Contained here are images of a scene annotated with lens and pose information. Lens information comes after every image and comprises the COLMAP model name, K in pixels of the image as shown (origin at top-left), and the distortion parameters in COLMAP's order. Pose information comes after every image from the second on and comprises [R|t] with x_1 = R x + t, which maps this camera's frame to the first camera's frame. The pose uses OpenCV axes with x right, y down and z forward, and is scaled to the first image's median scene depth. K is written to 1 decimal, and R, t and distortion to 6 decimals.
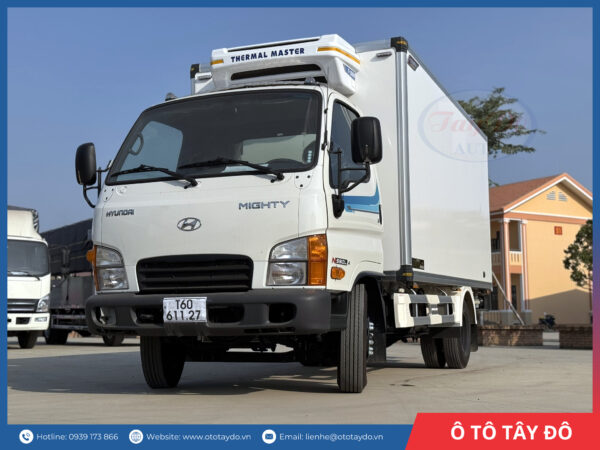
lens RADIAL K [[843.8, 0, 299.1], [0, 843.8, 226.7], [0, 0, 1]] dist [0.105753, 0.000000]
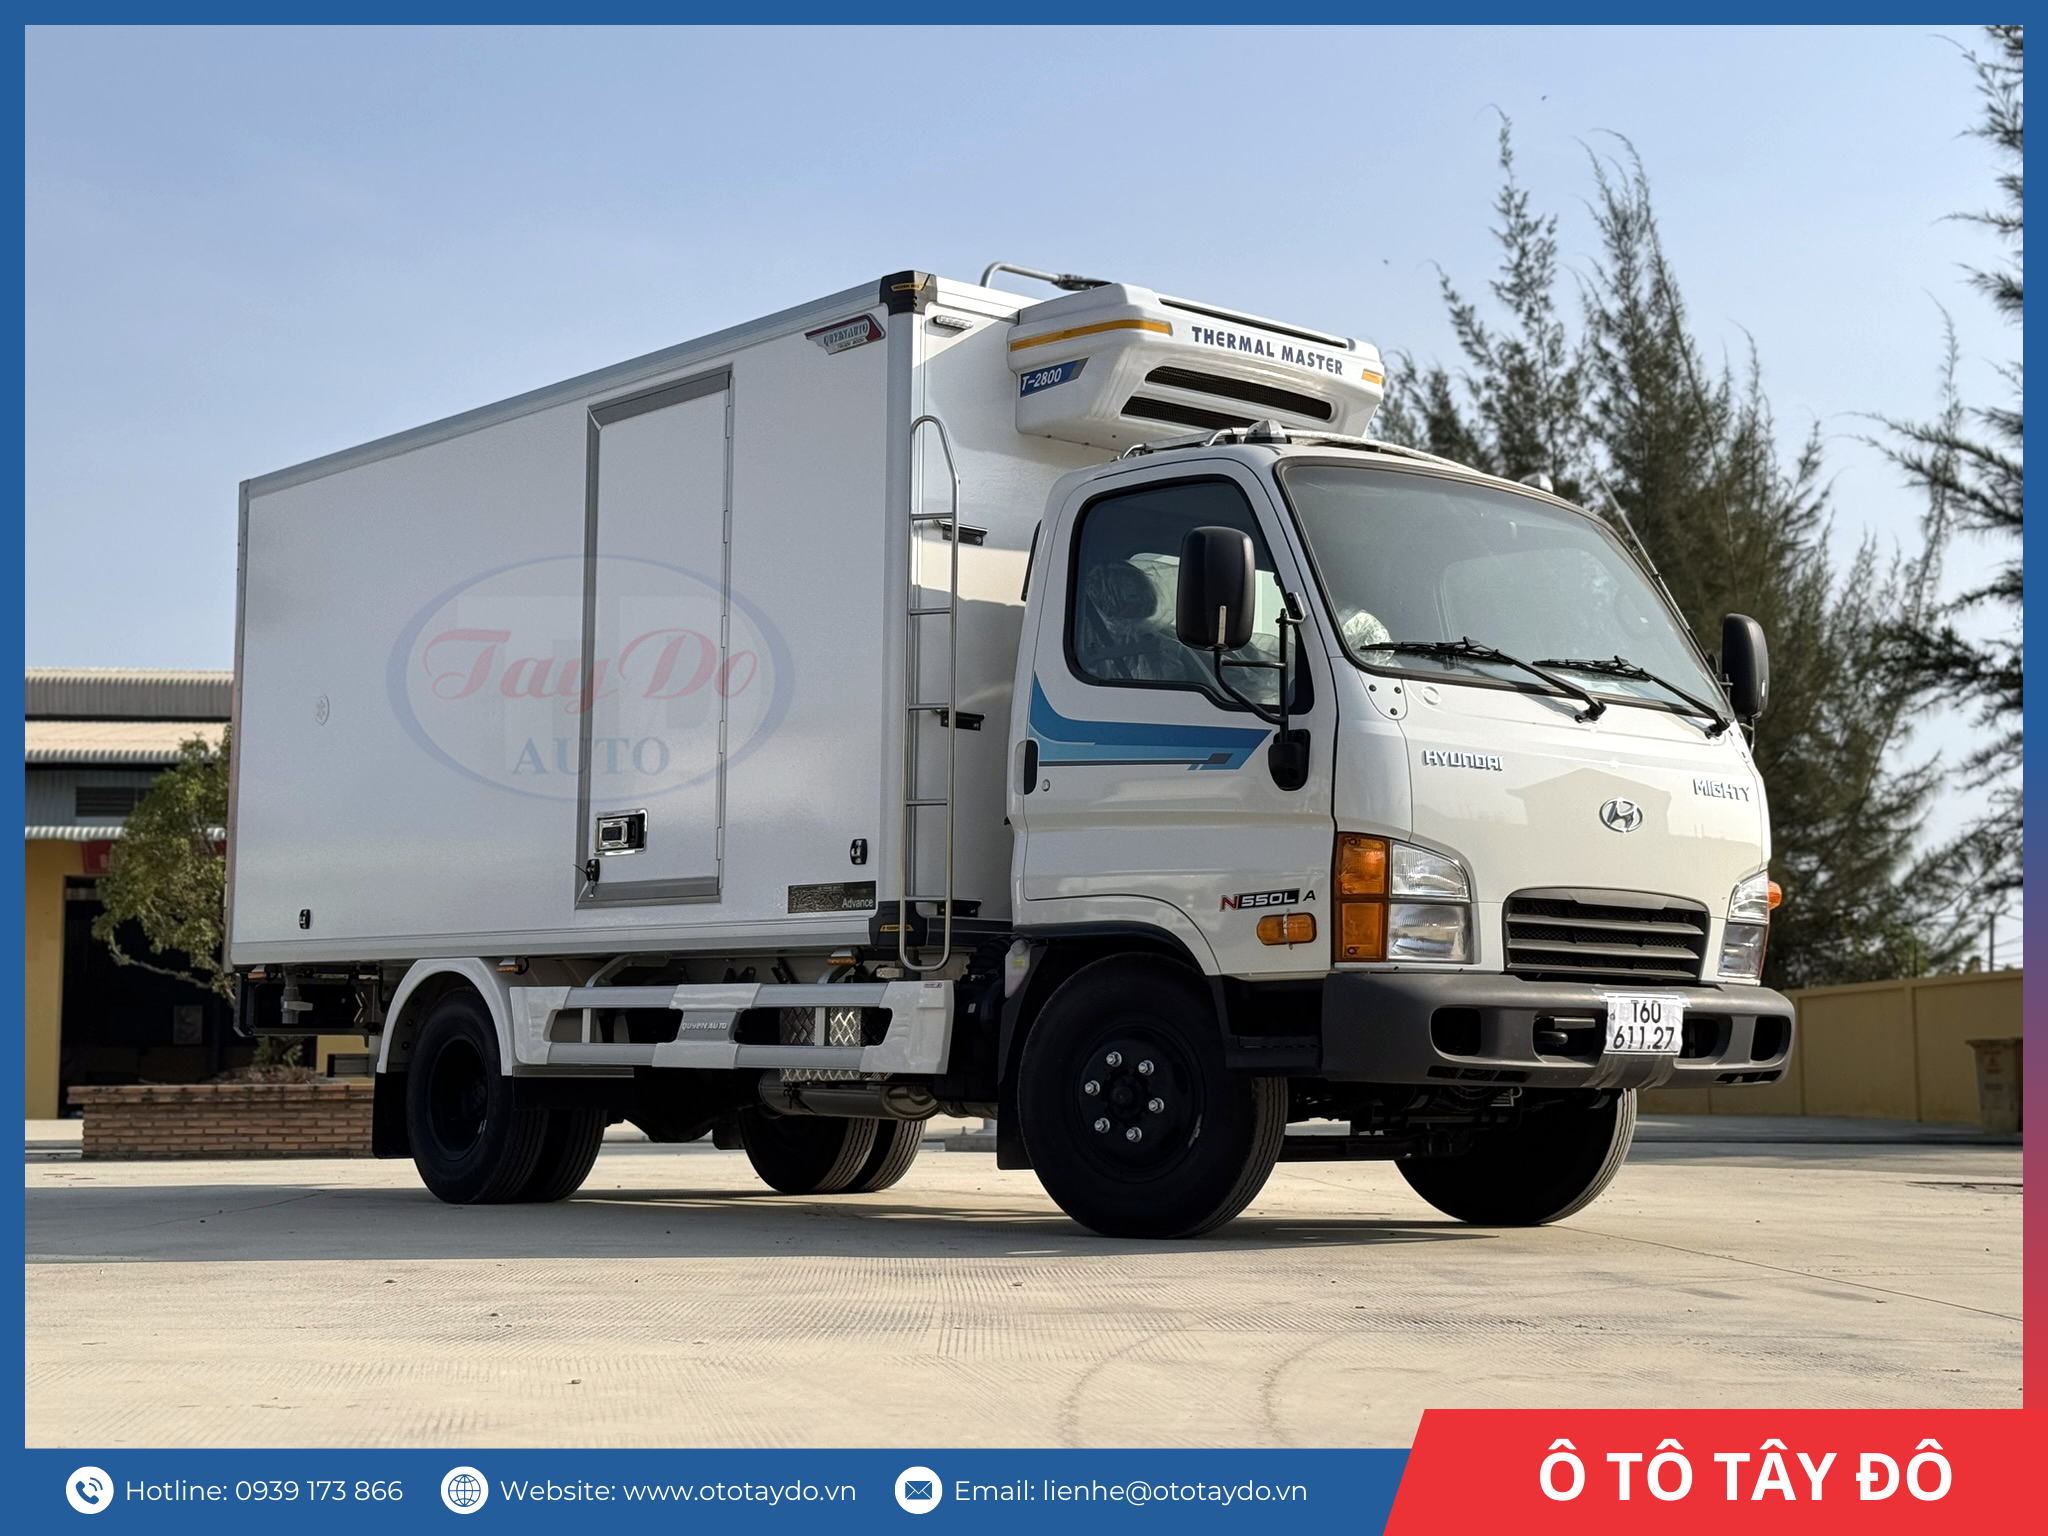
lens RADIAL K [[2880.3, 0, 1030.2], [0, 2880.3, 766.6], [0, 0, 1]] dist [0.105753, 0.000000]
pose [[0.477291, 0.100949, 0.872928, -1.292158], [-0.101324, 0.993076, -0.059443, 0.074363], [-0.872884, -0.060077, 0.484215, 0.496810]]
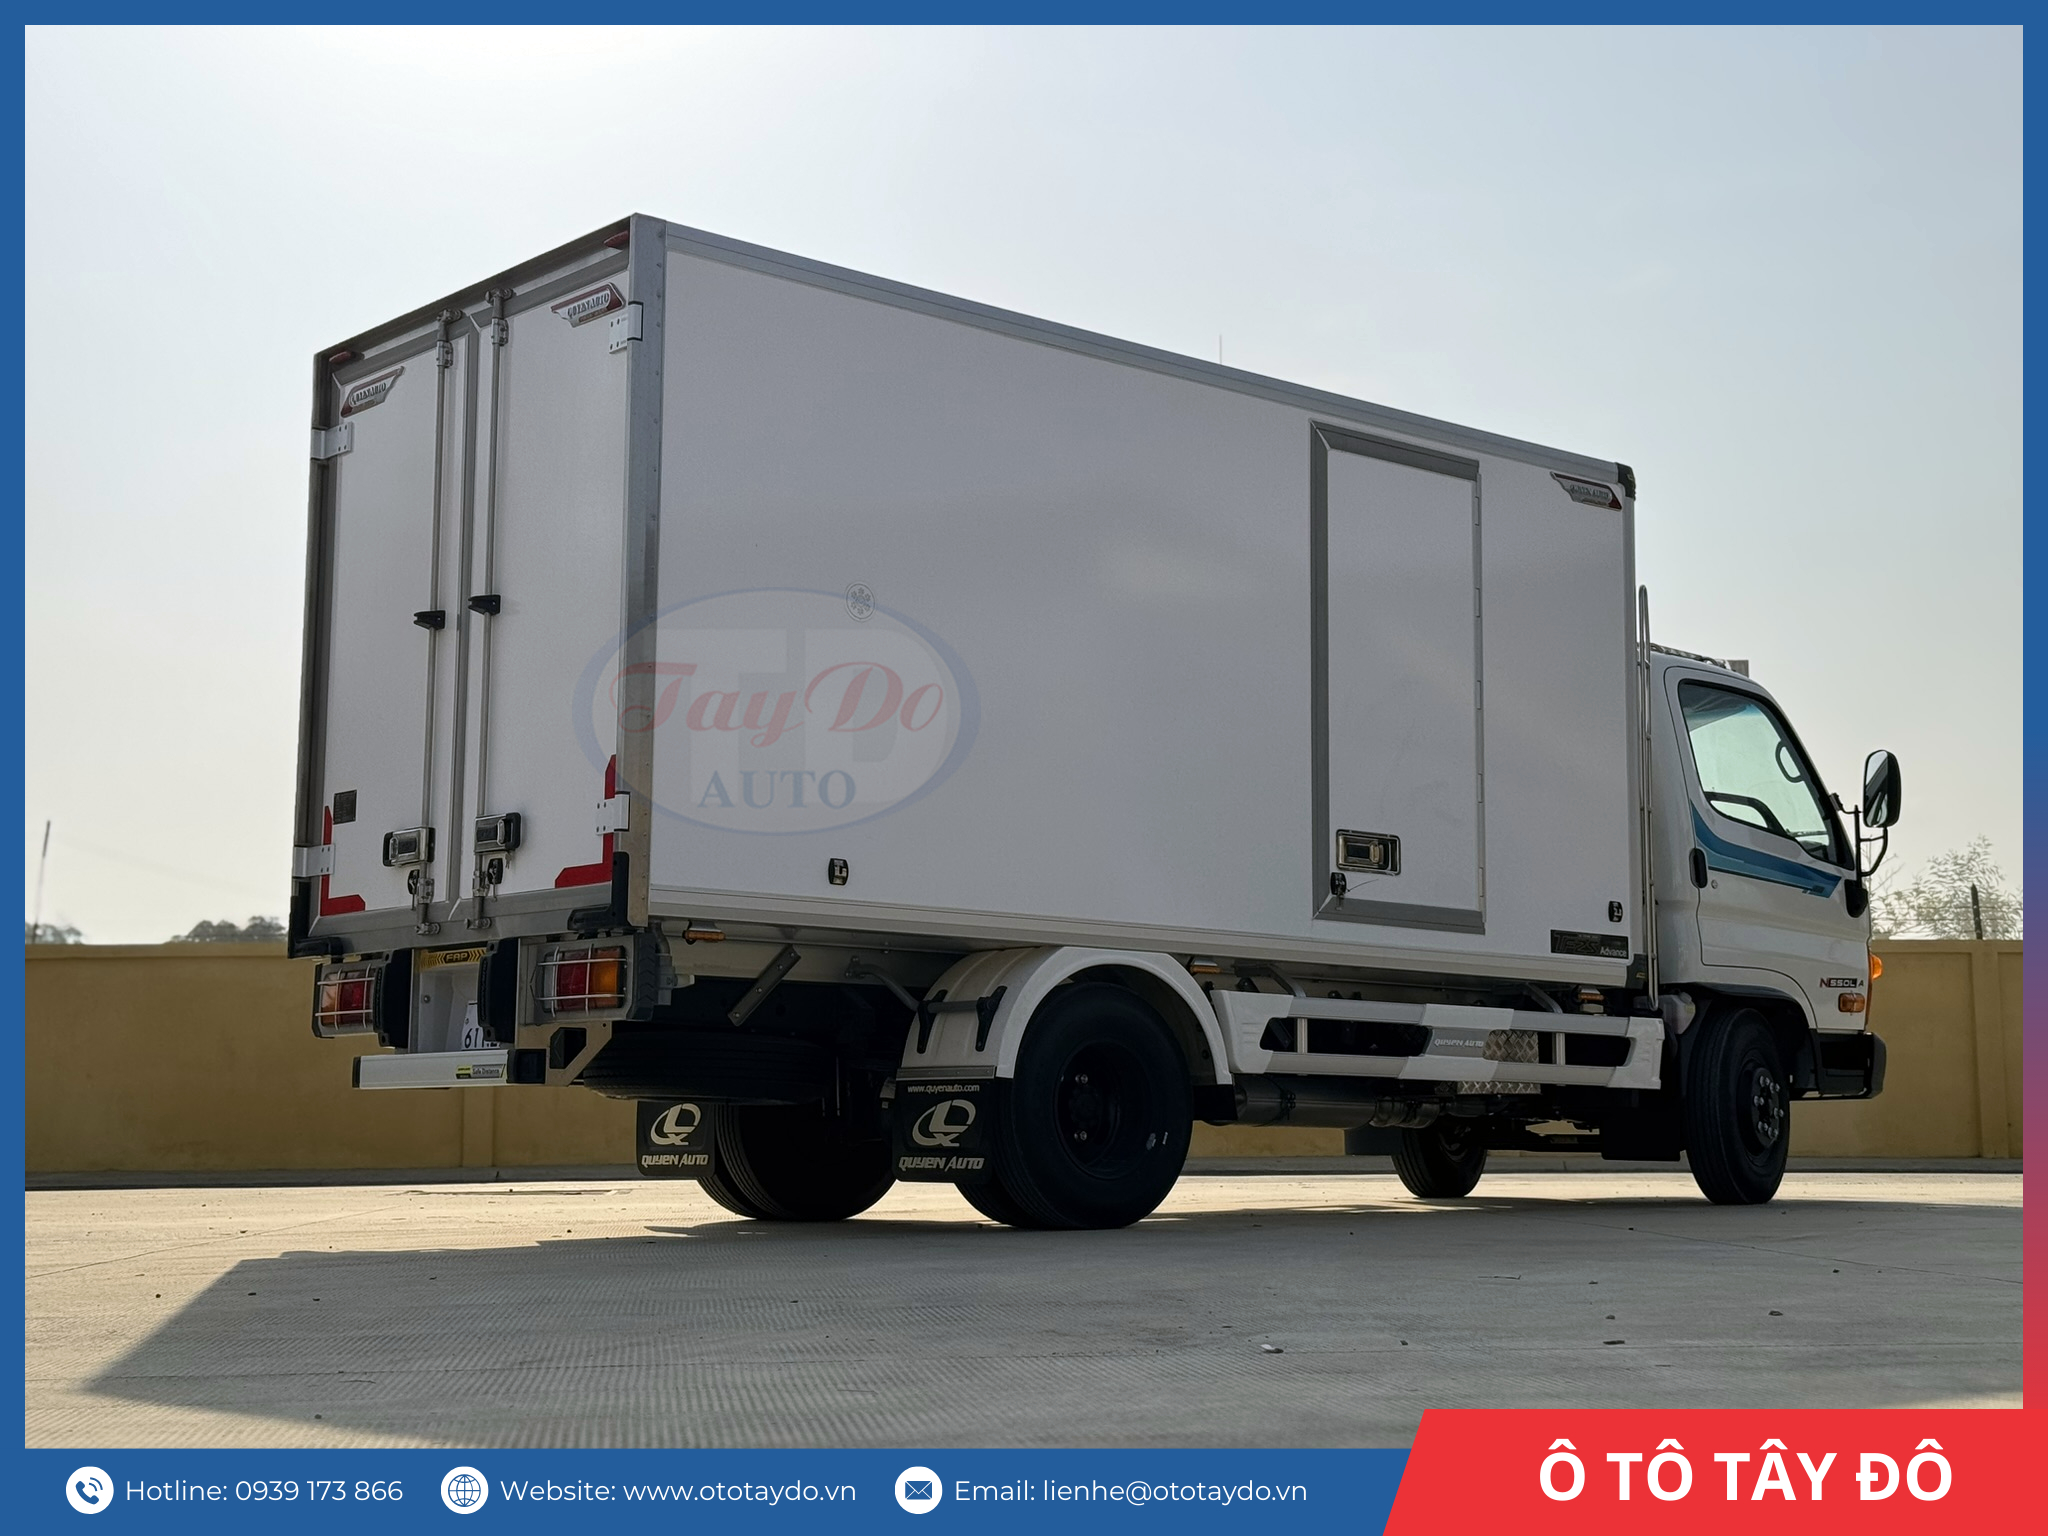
lens RADIAL K [[2880.3, 0, 1025.5], [0, 2880.3, 762.4], [0, 0, 1]] dist [0.105753, 0.000000]
pose [[-0.880446, 0.069817, 0.468977, -0.642802], [-0.042670, 0.973419, -0.225023, 0.355403], [-0.472222, -0.218132, -0.854064, 2.866019]]
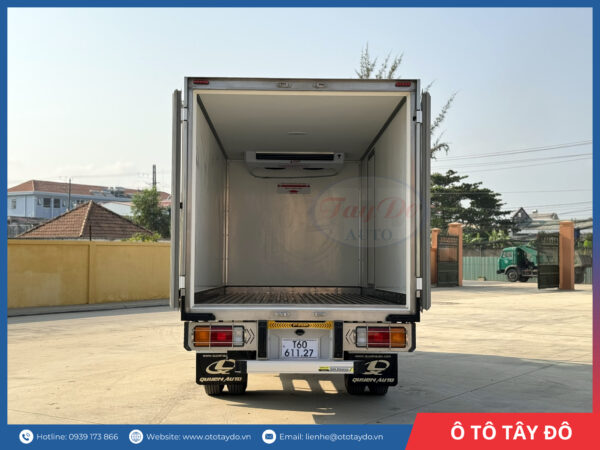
lens RADIAL K [[843.8, 0, 298.6], [0, 843.8, 225.7], [0, 0, 1]] dist [0.105753, 0.000000]
pose [[-0.922775, -0.013325, -0.385109, 0.689411], [0.043405, 0.989447, -0.138240, 0.169755], [0.382887, -0.144280, -0.912459, 2.828013]]
